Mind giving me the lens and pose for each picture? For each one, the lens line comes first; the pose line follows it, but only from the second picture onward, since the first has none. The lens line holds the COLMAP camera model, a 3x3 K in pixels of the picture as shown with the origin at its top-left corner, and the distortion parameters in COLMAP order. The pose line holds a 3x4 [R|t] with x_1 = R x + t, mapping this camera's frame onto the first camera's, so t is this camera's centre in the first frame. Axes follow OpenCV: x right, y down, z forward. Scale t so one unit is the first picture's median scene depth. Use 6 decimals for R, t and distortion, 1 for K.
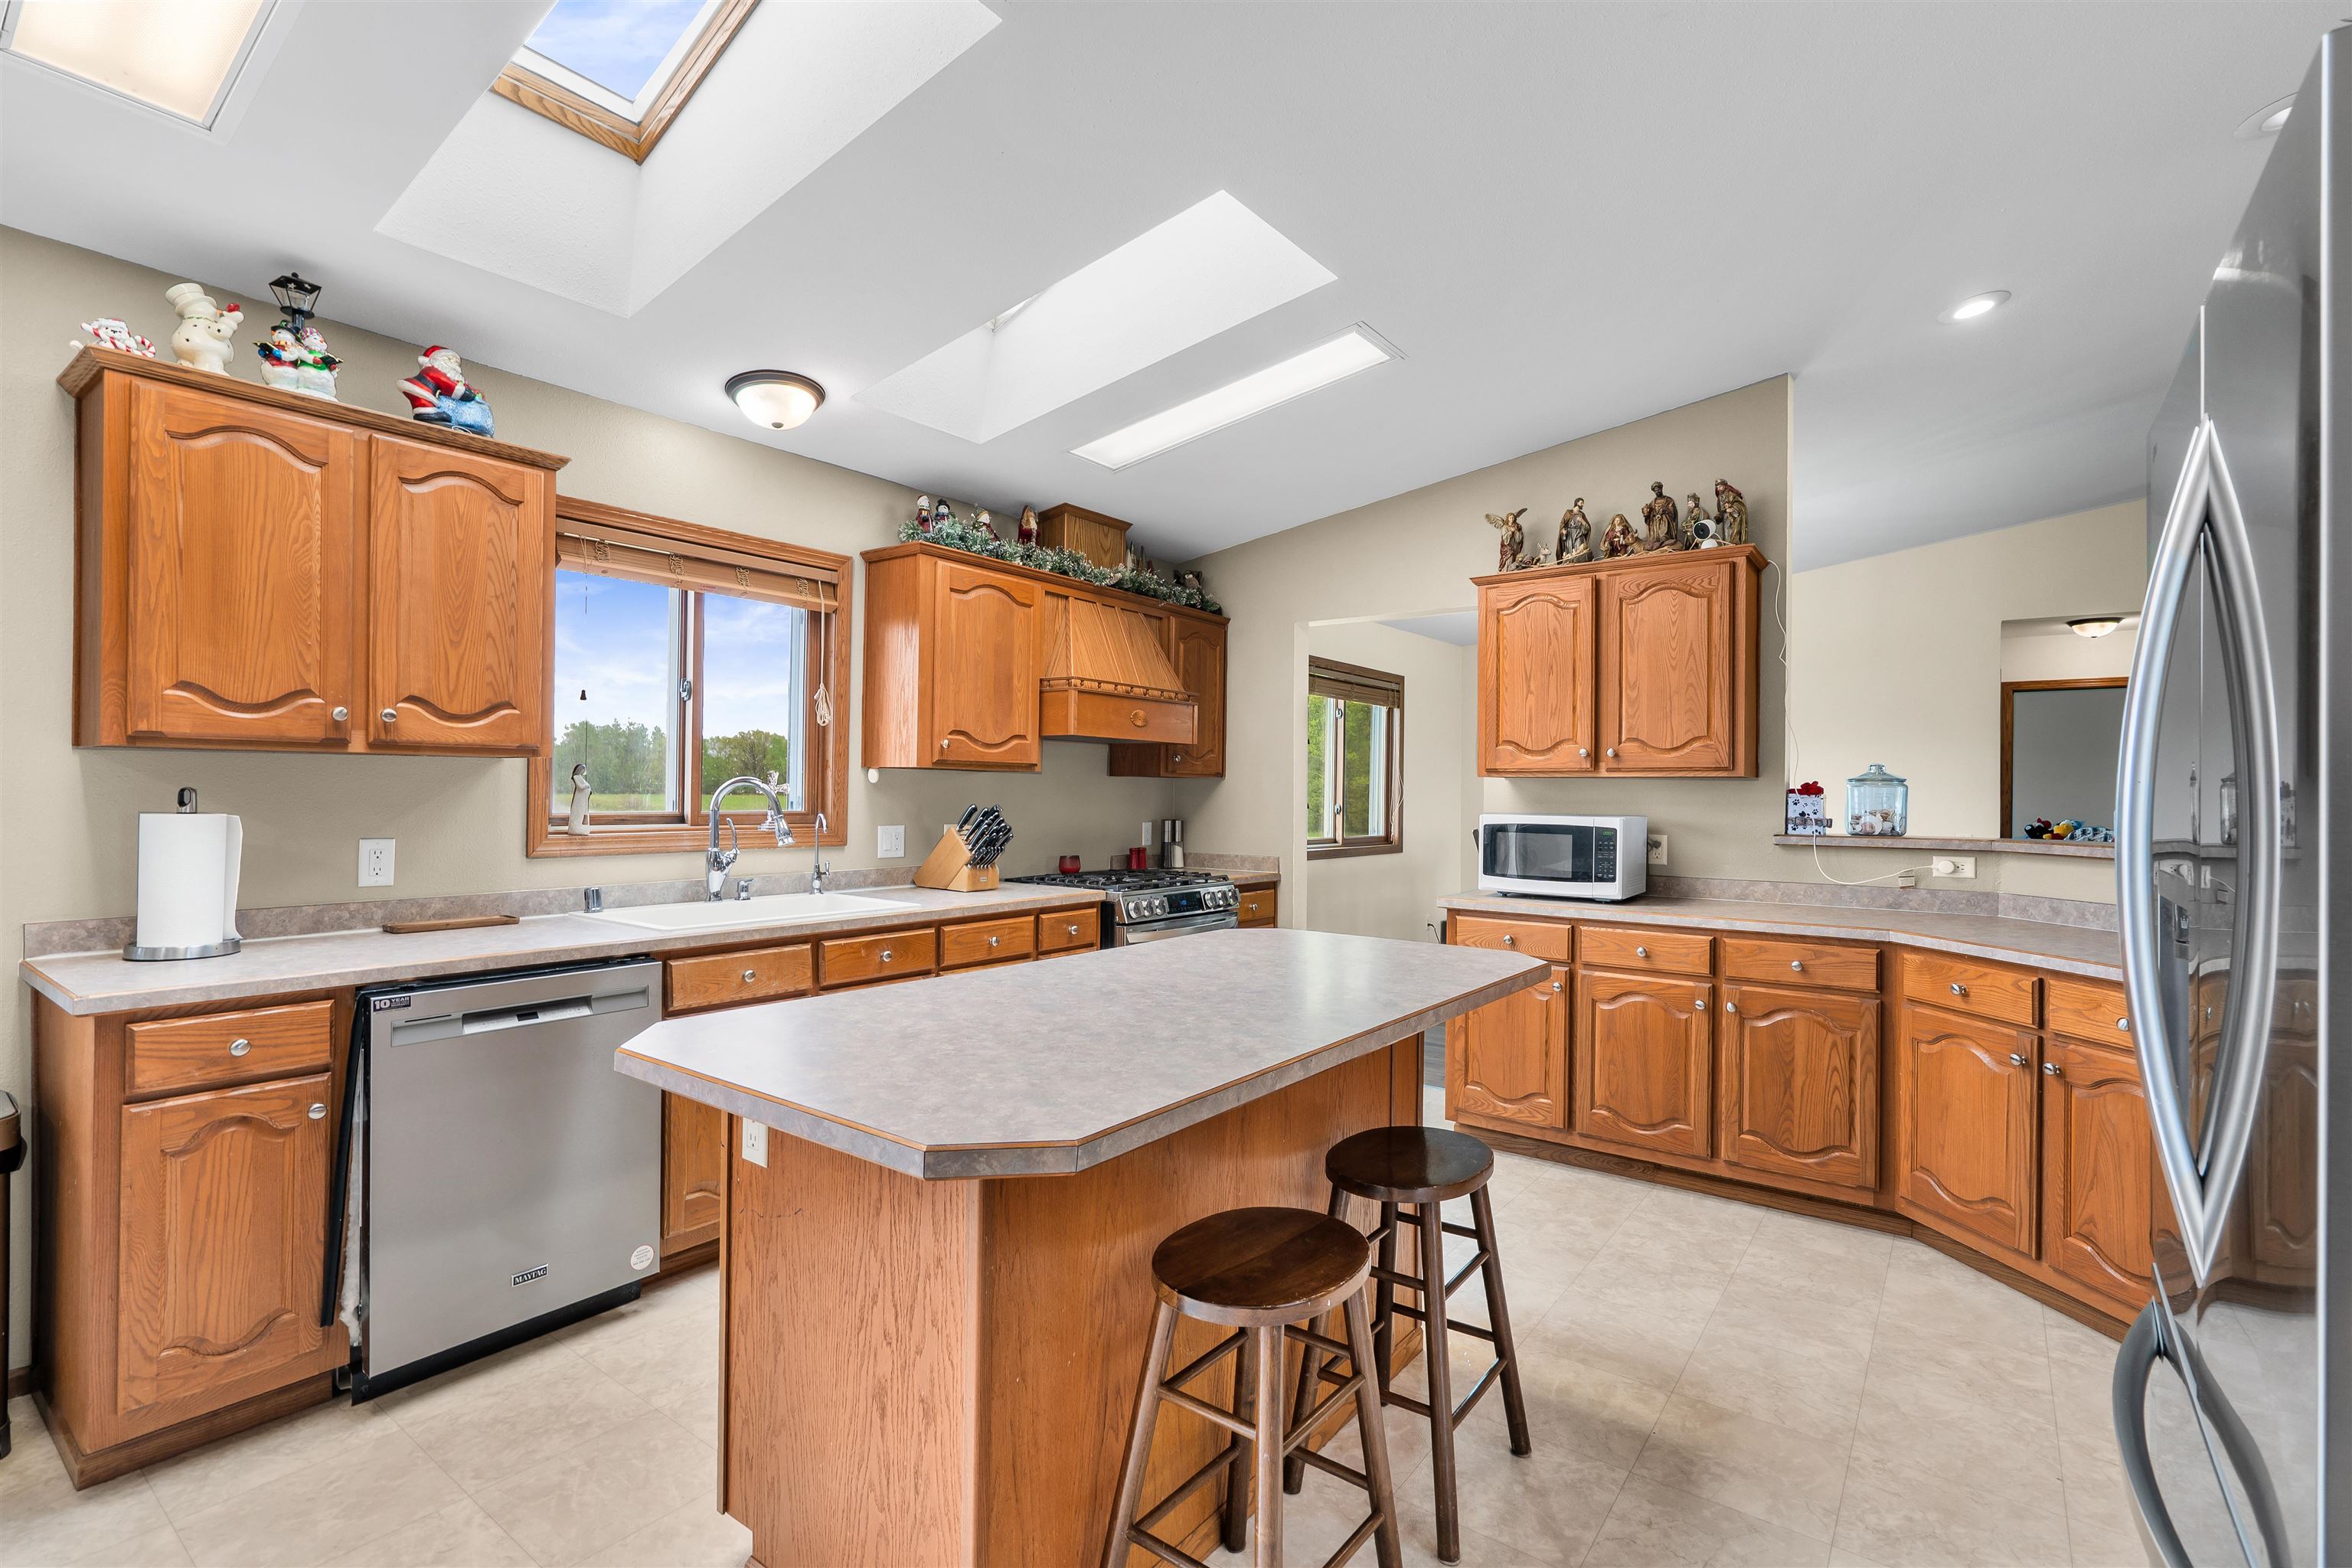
lens RADIAL K [[1077.5, 0, 1191.7], [0, 1077.5, 789.1], [0, 0, 1]] dist [-0.005035, 0.001576]
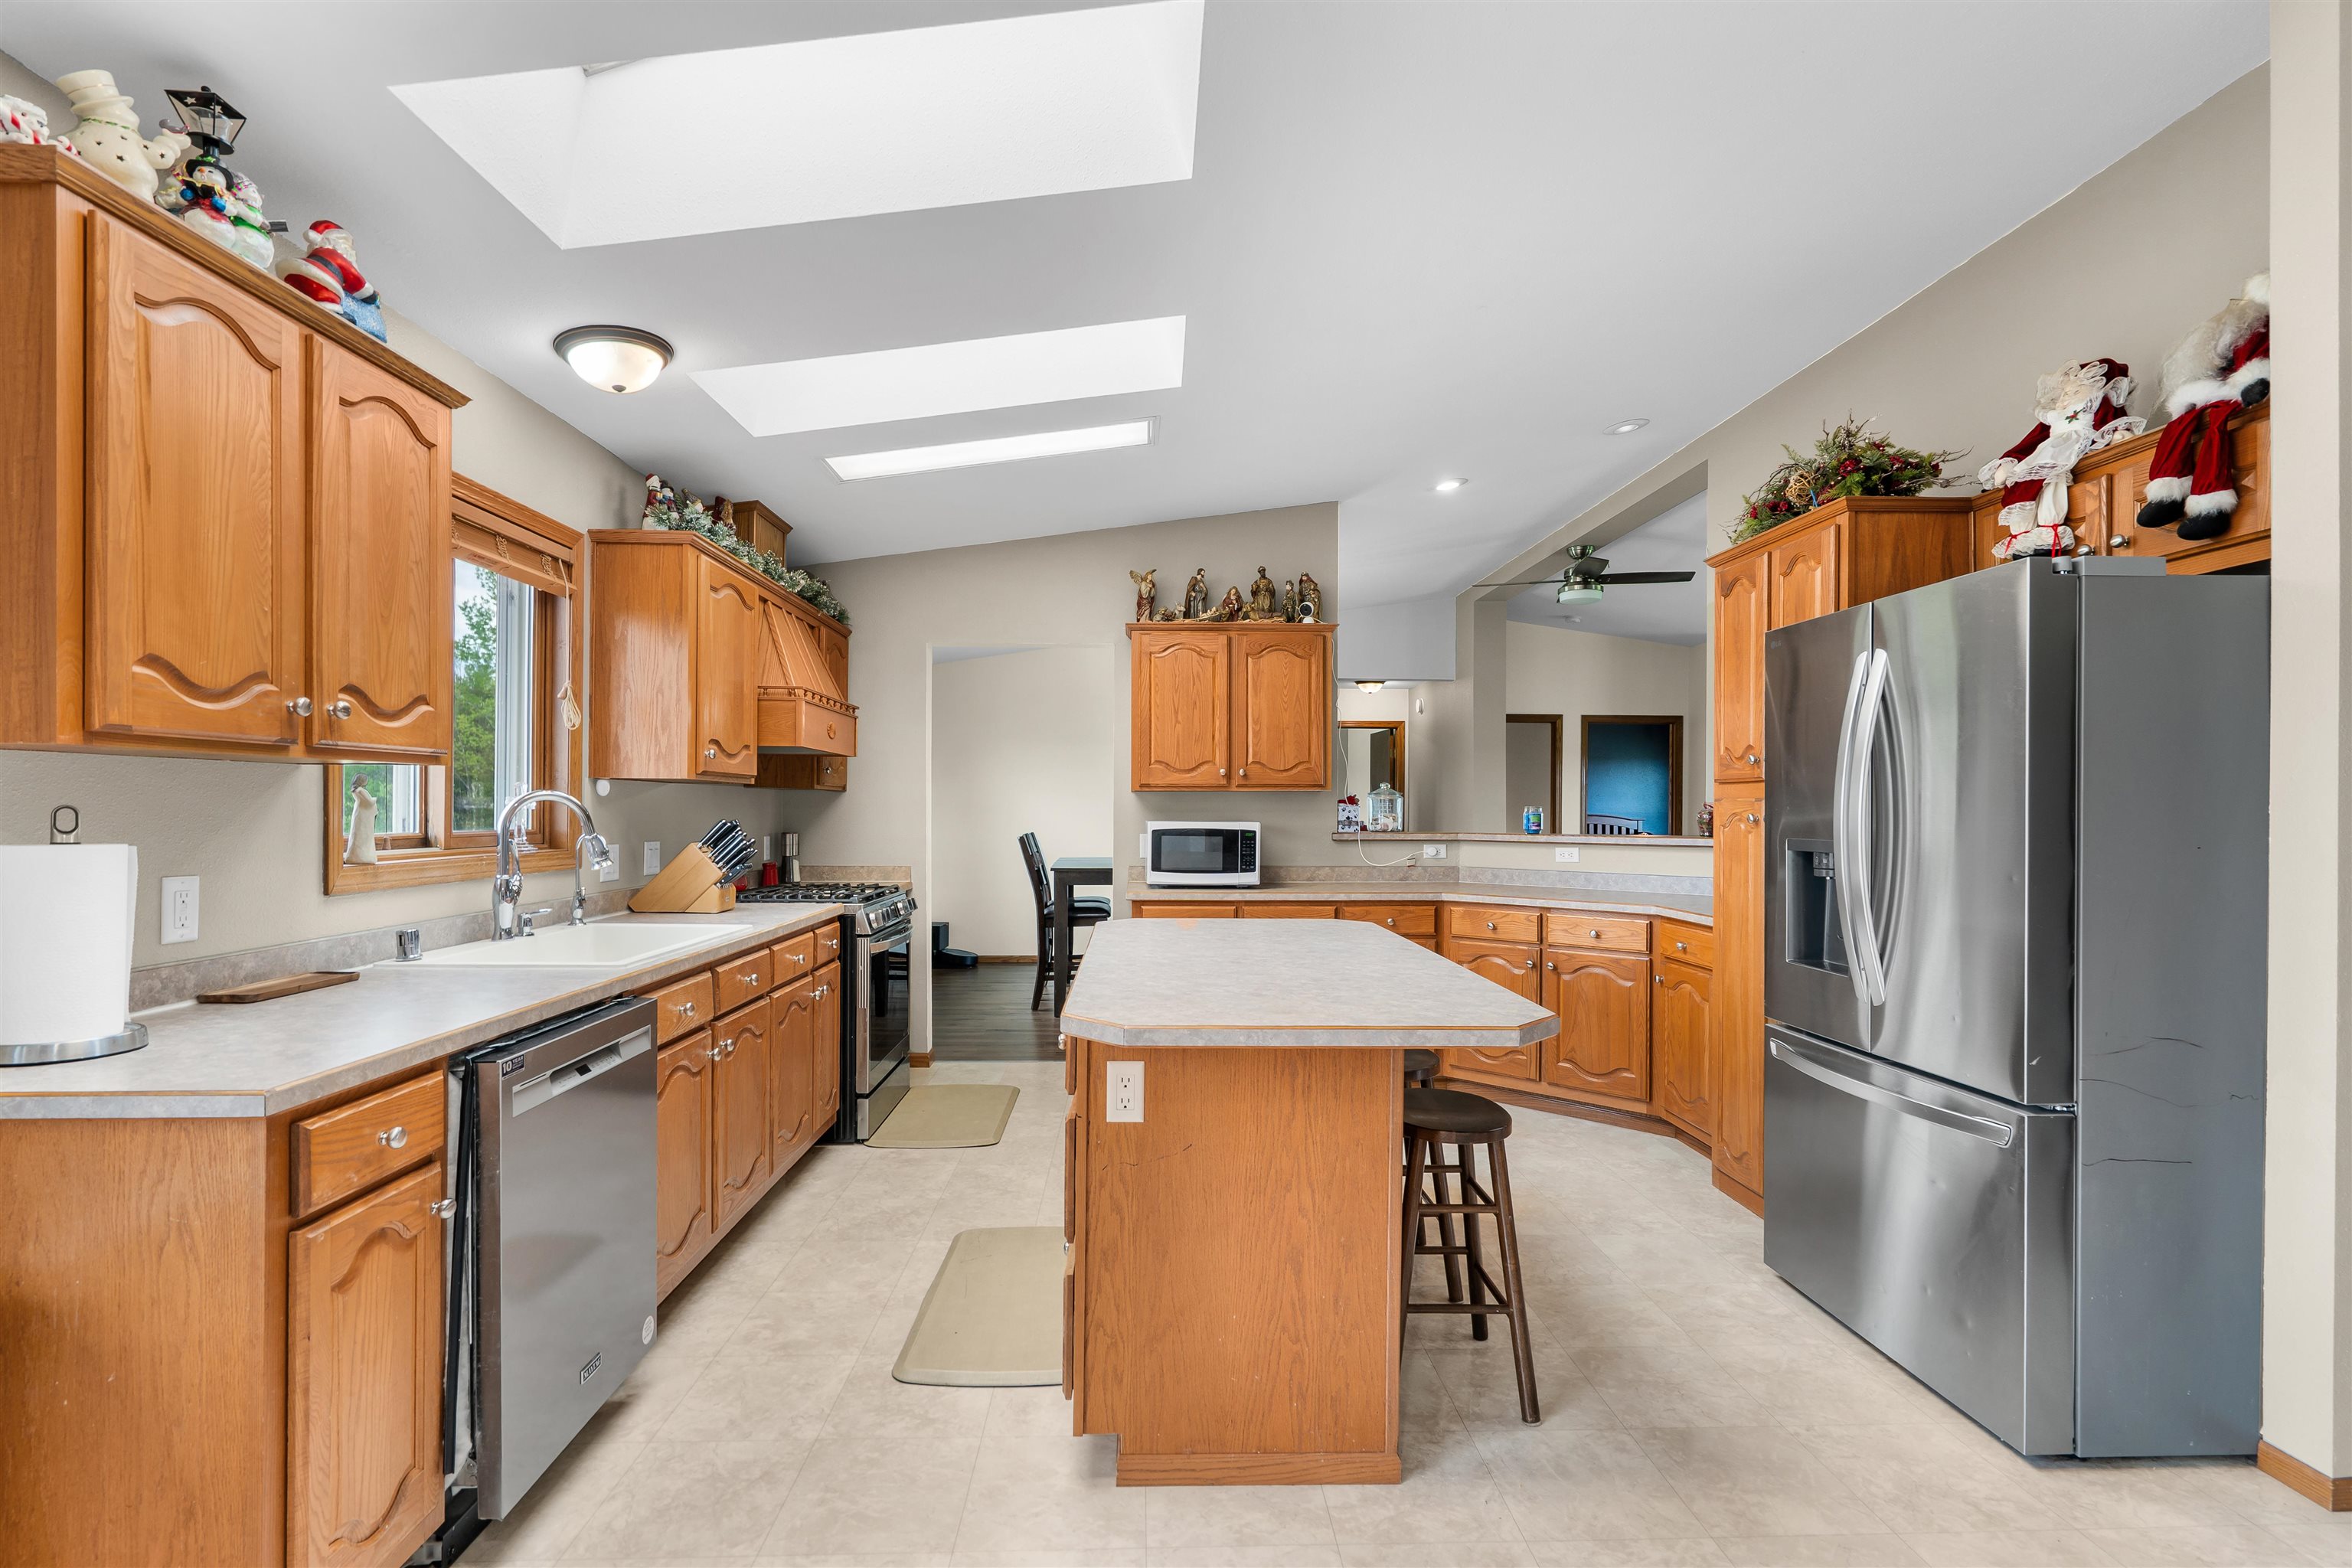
lens RADIAL K [[1094.1, 0, 1188.1], [0, 1094.1, 813.6], [0, 0, 1]] dist [-0.001811, 0.000981]
pose [[0.779551, -0.010807, 0.626245, -0.719733], [0.002420, 0.999896, 0.014244, -0.004536], [-0.626334, -0.009588, 0.779496, 0.016853]]
